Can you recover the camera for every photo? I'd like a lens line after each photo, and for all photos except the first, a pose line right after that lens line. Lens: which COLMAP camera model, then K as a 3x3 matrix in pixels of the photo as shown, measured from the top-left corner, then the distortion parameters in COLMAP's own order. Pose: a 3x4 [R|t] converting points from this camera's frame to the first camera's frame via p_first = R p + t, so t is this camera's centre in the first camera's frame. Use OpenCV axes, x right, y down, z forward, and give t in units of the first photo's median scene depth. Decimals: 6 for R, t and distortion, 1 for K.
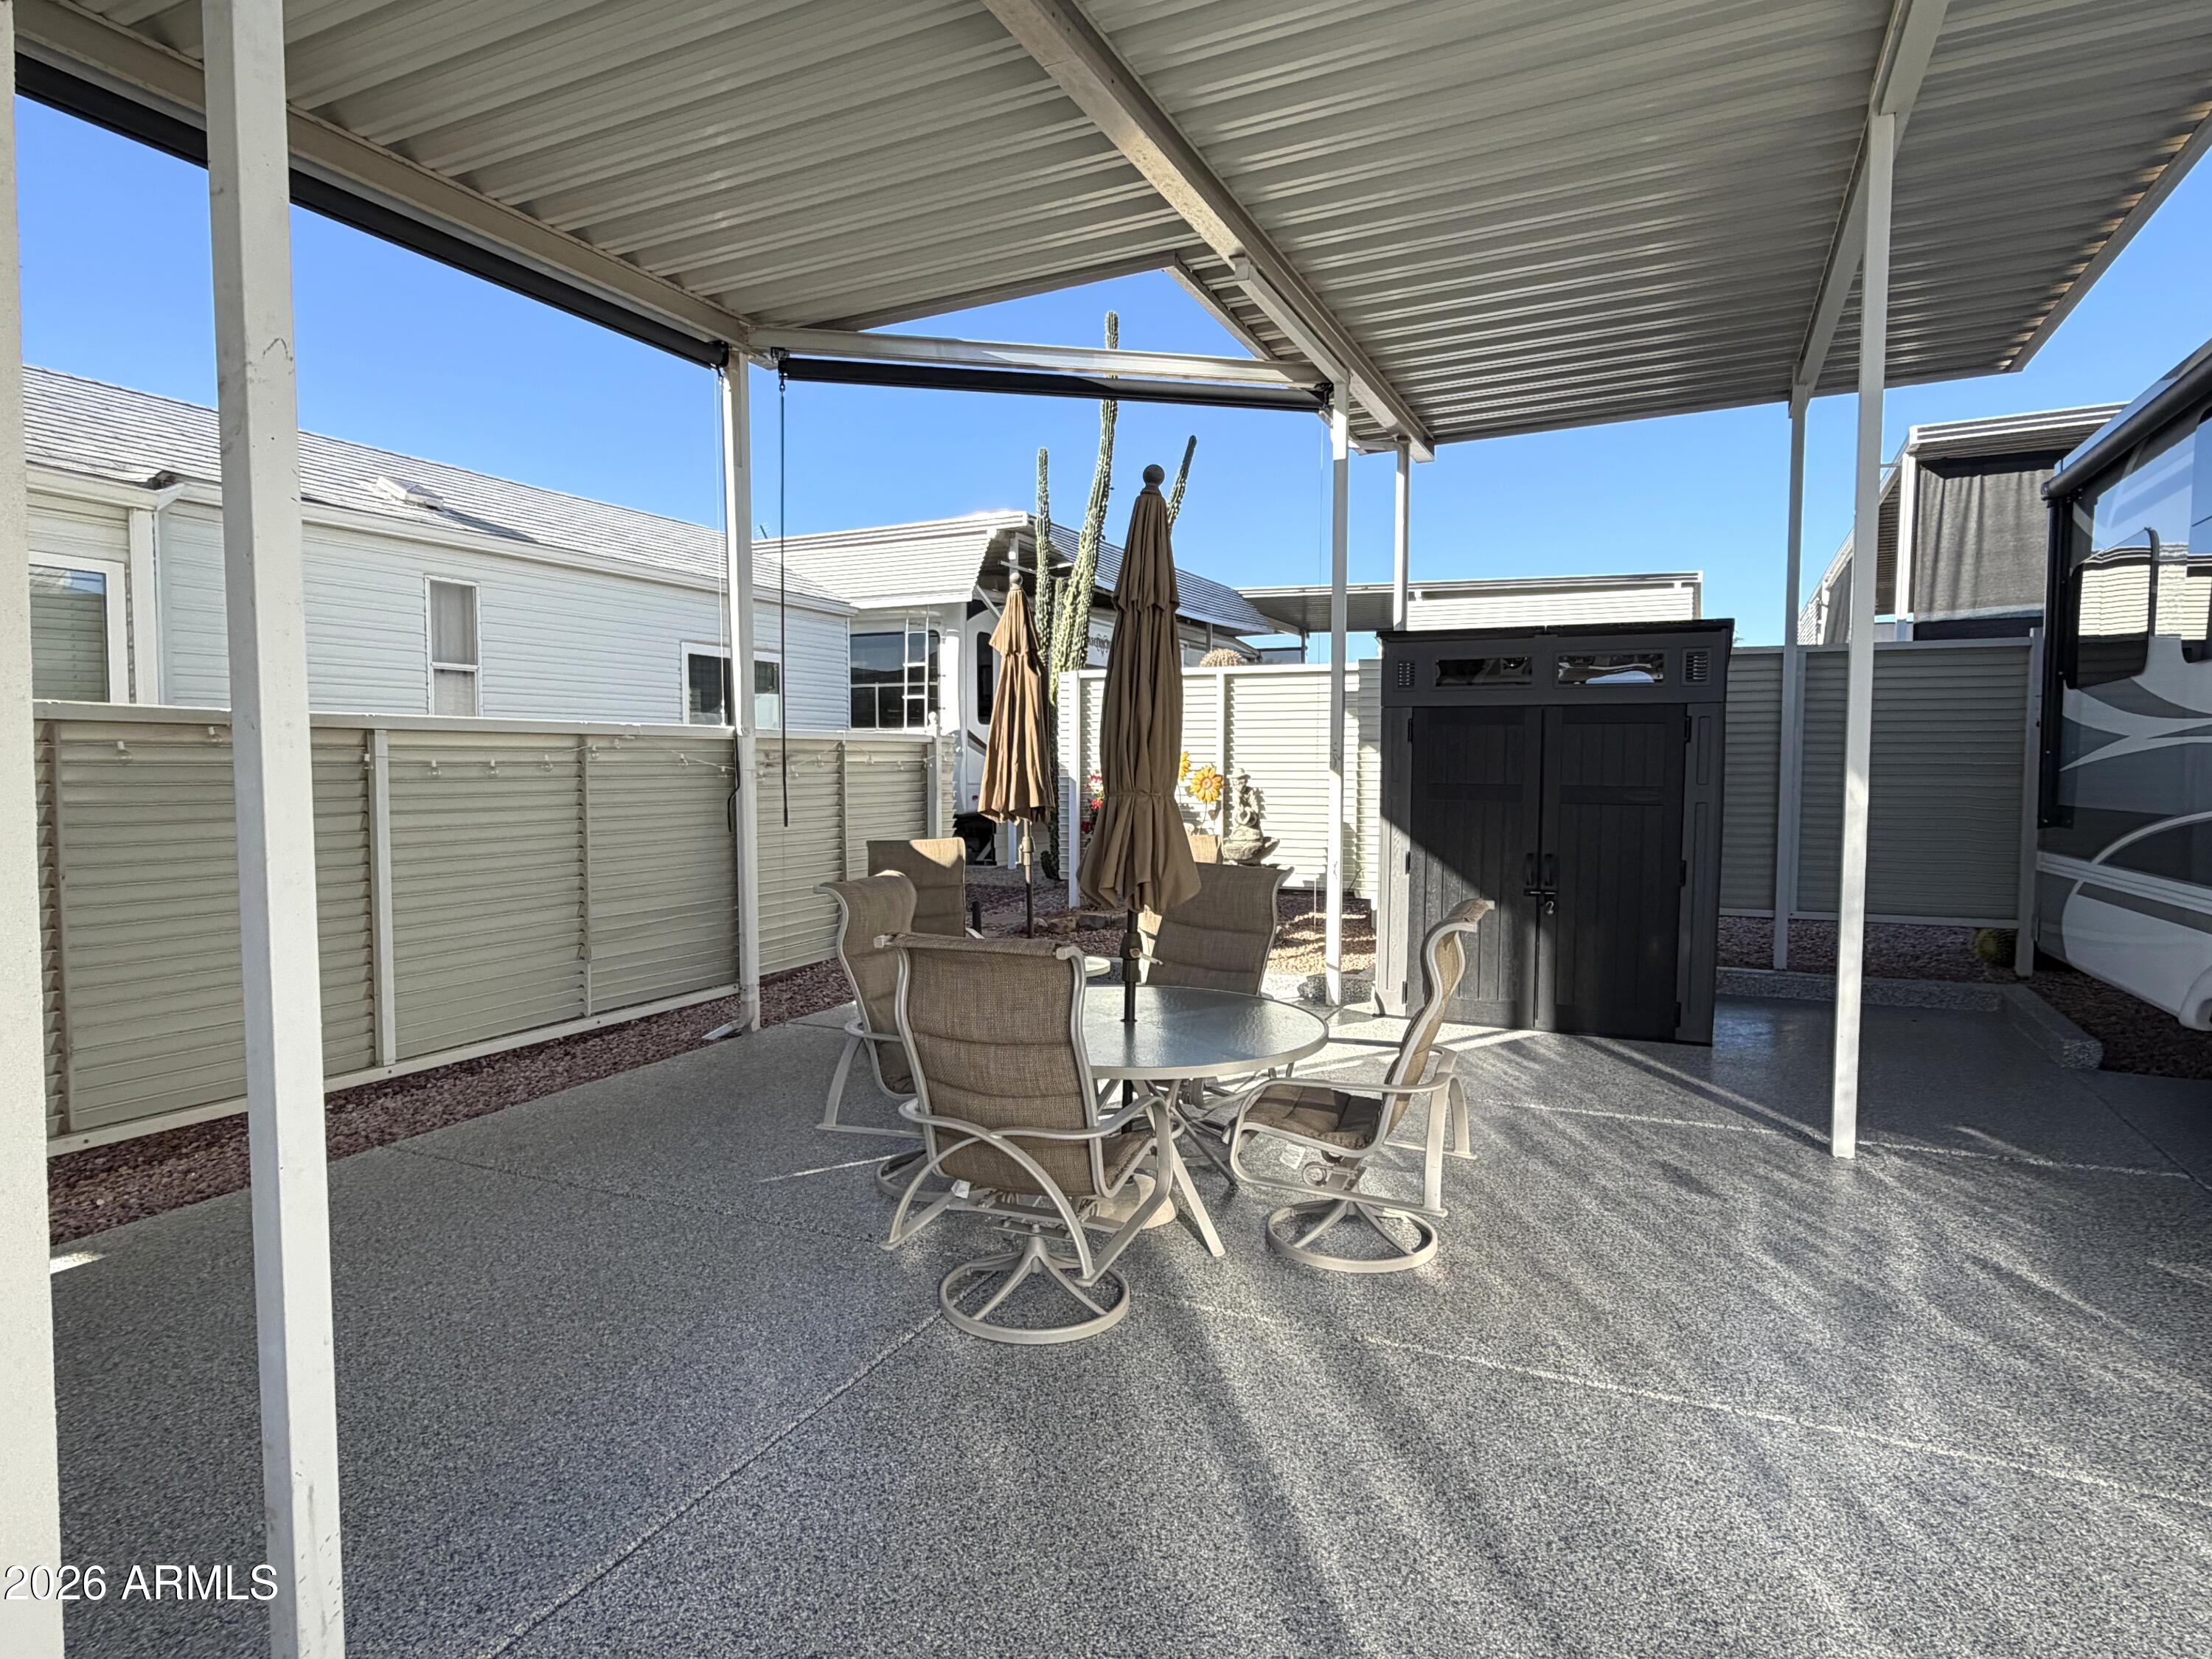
lens RADIAL K [[1275.2, 0, 1097.9], [0, 1275.2, 830.0], [0, 0, 1]] dist [0.005643, 0.003534]
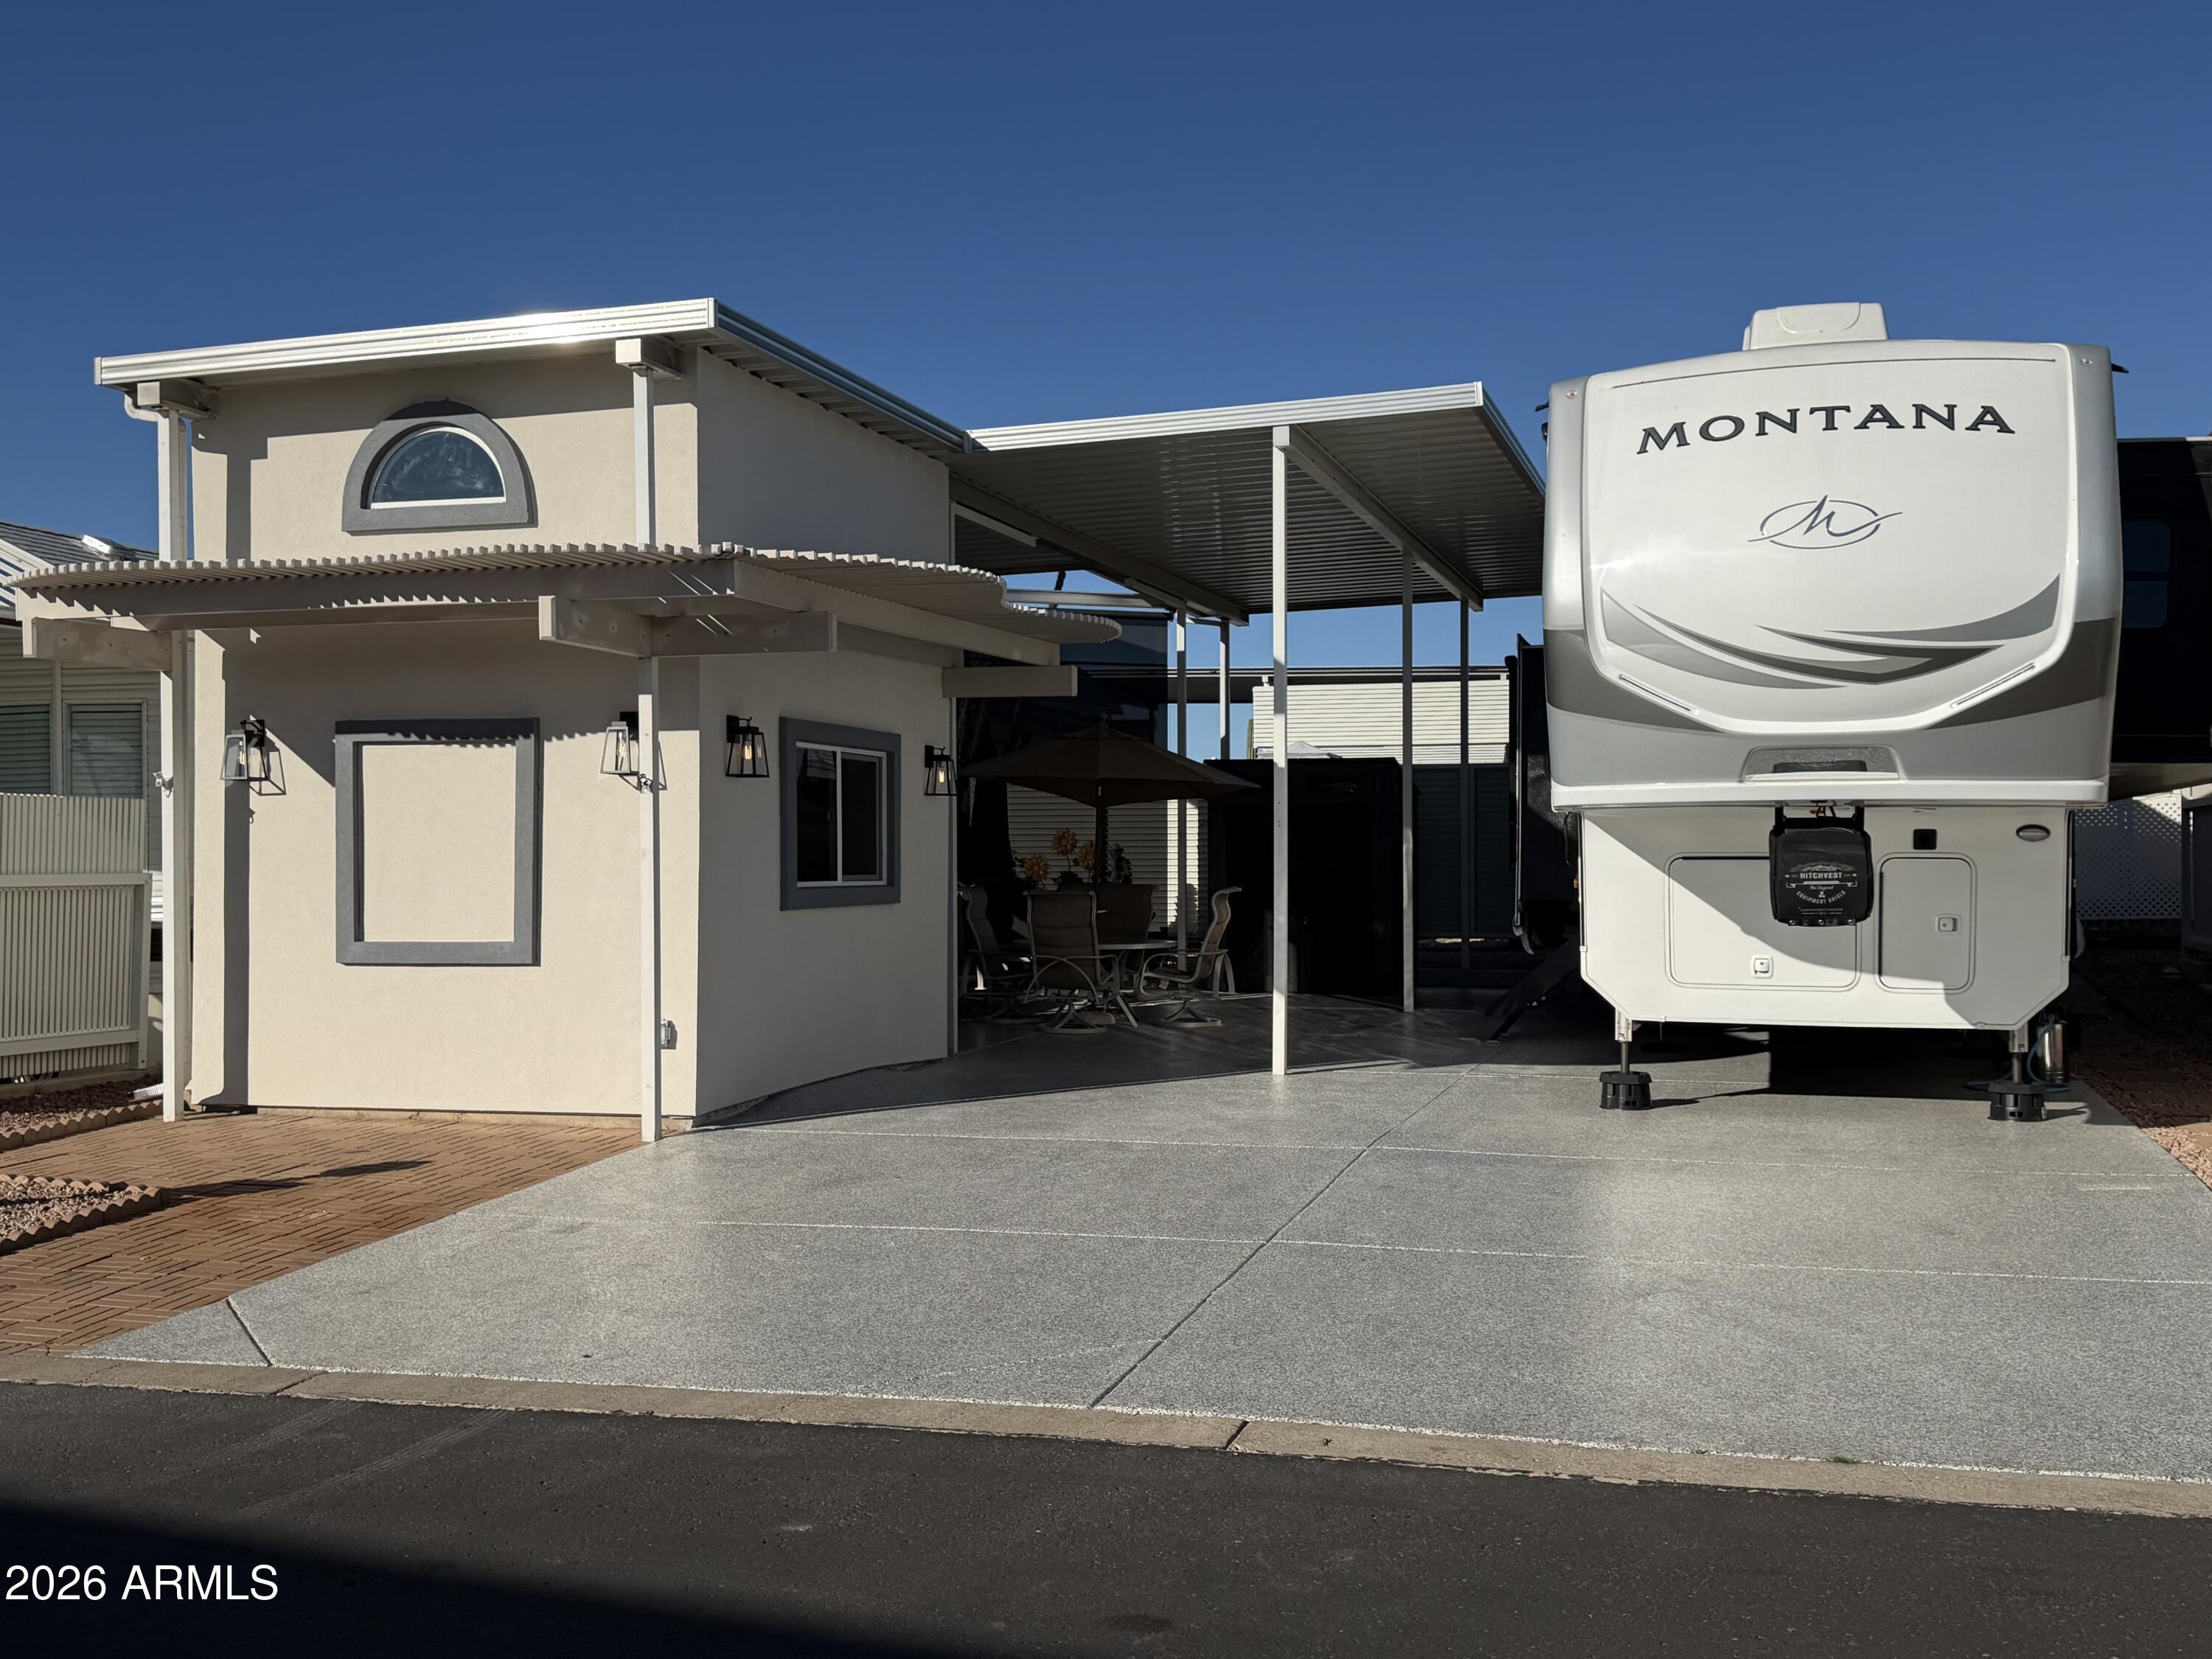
lens RADIAL K [[2235.4, 0, 1100.4], [0, 2235.4, 828.1], [0, 0, 1]] dist [0.097024, 0.000000]
pose [[0.990176, -0.003595, 0.139780, -0.408394], [0.013326, 0.997545, -0.068745, 0.168615], [-0.139190, 0.069932, 0.987793, -2.342768]]
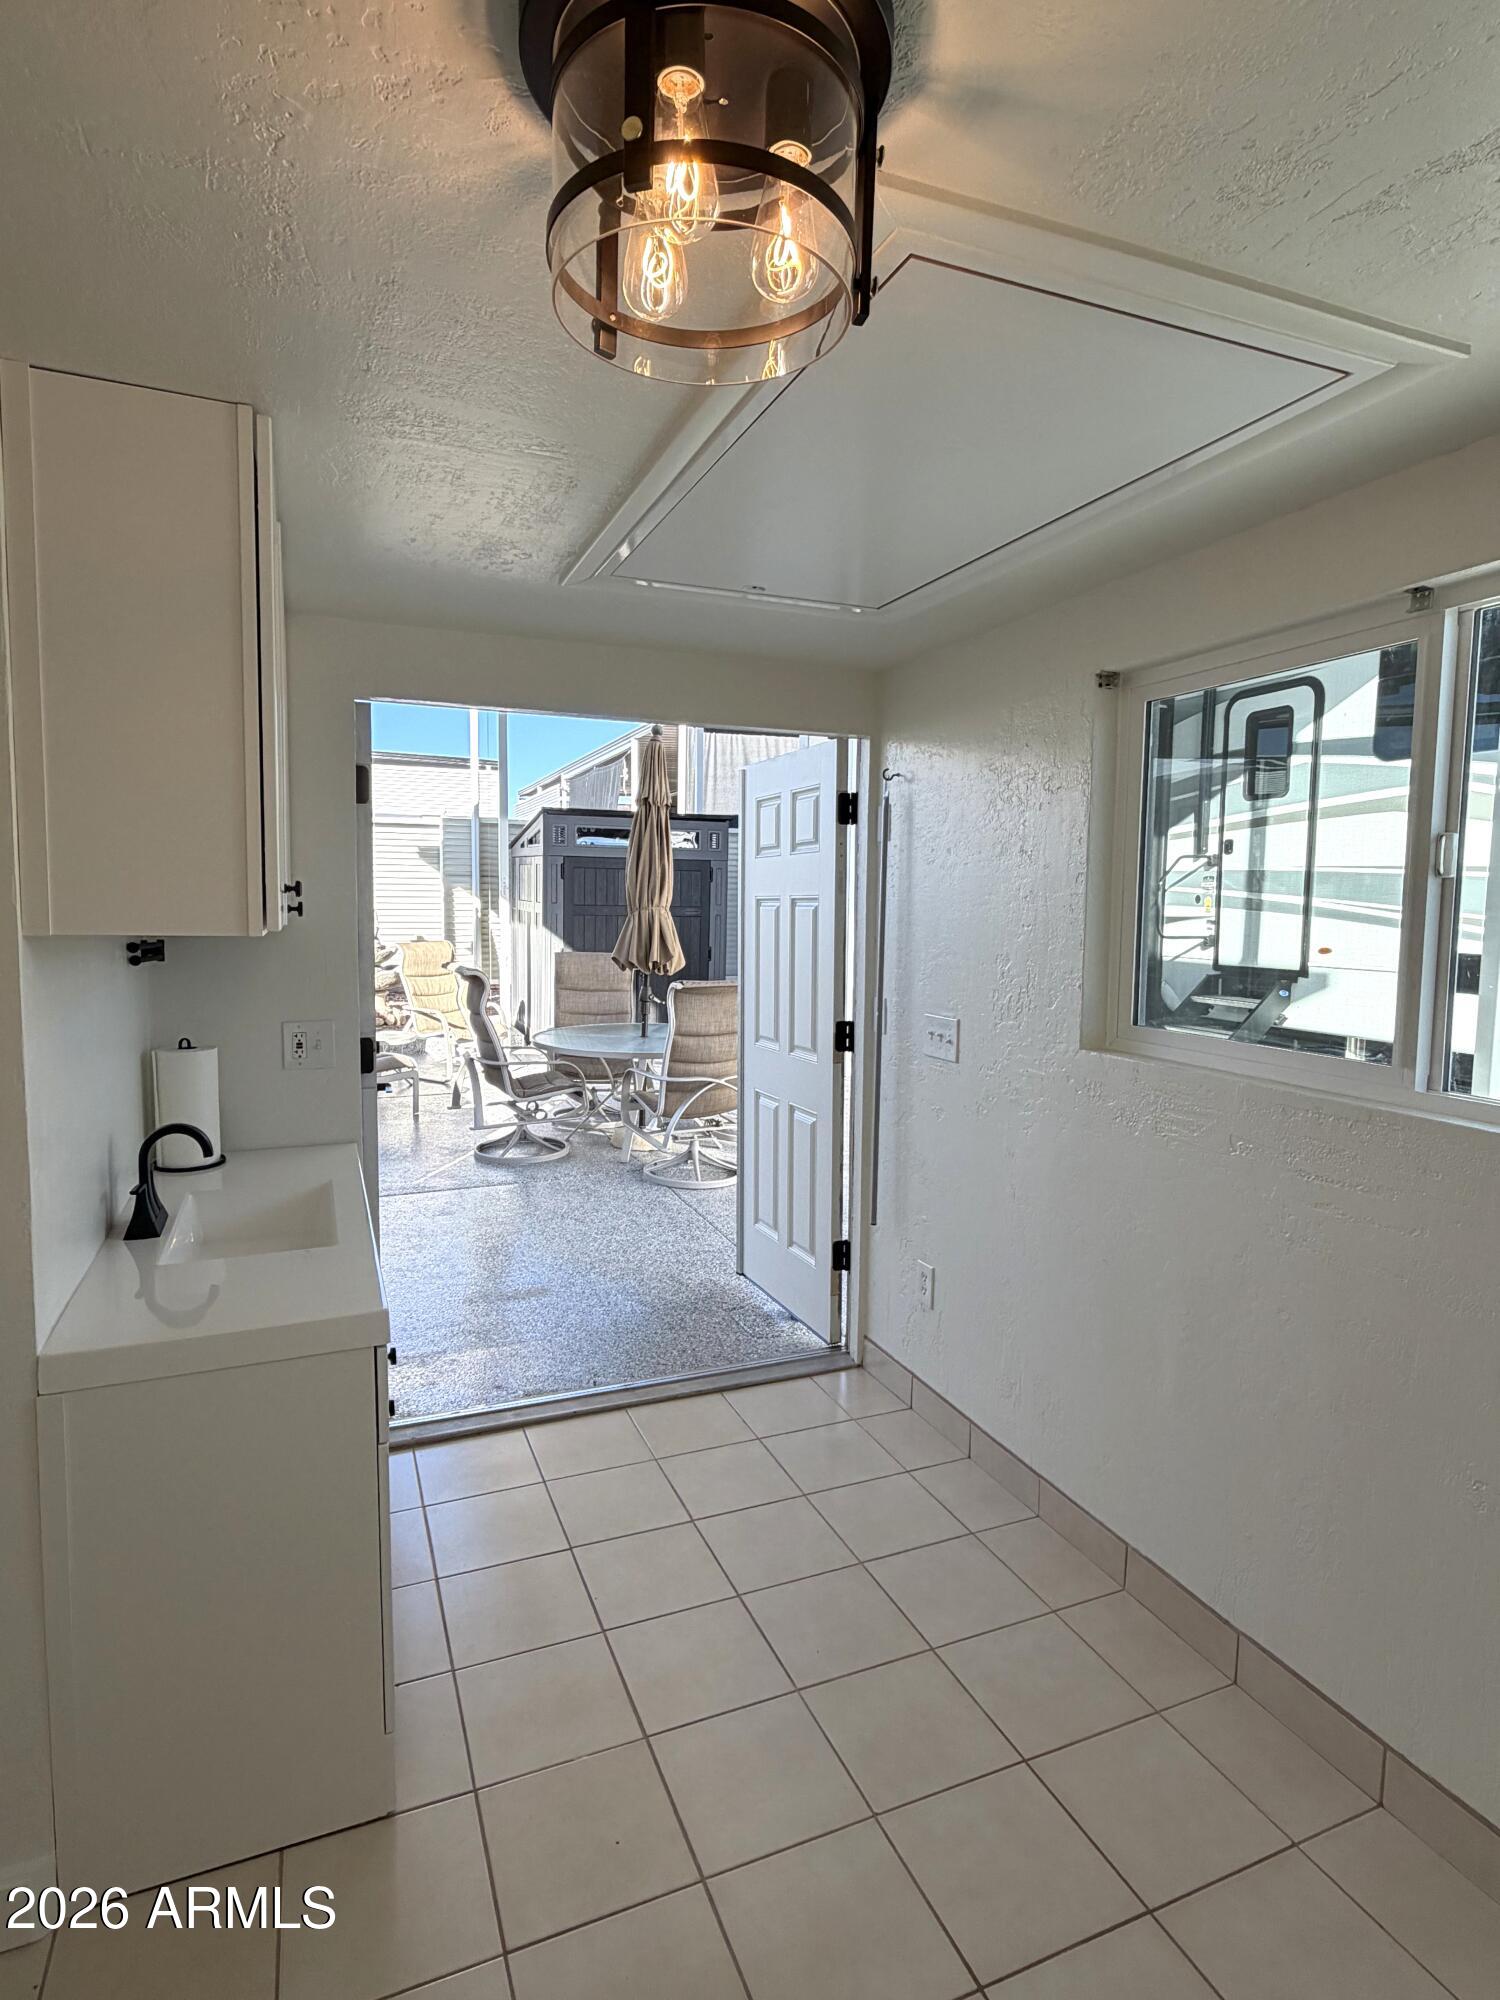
lens RADIAL K [[1062.4, 0, 756.8], [0, 1062.4, 993.4], [0, 0, 1]] dist [-0.018698, -0.000897]
pose [[0.677546, -0.059718, 0.733052, -0.678272], [0.029999, 0.998113, 0.053583, 0.012563], [-0.734868, -0.014314, 0.678059, -0.071920]]
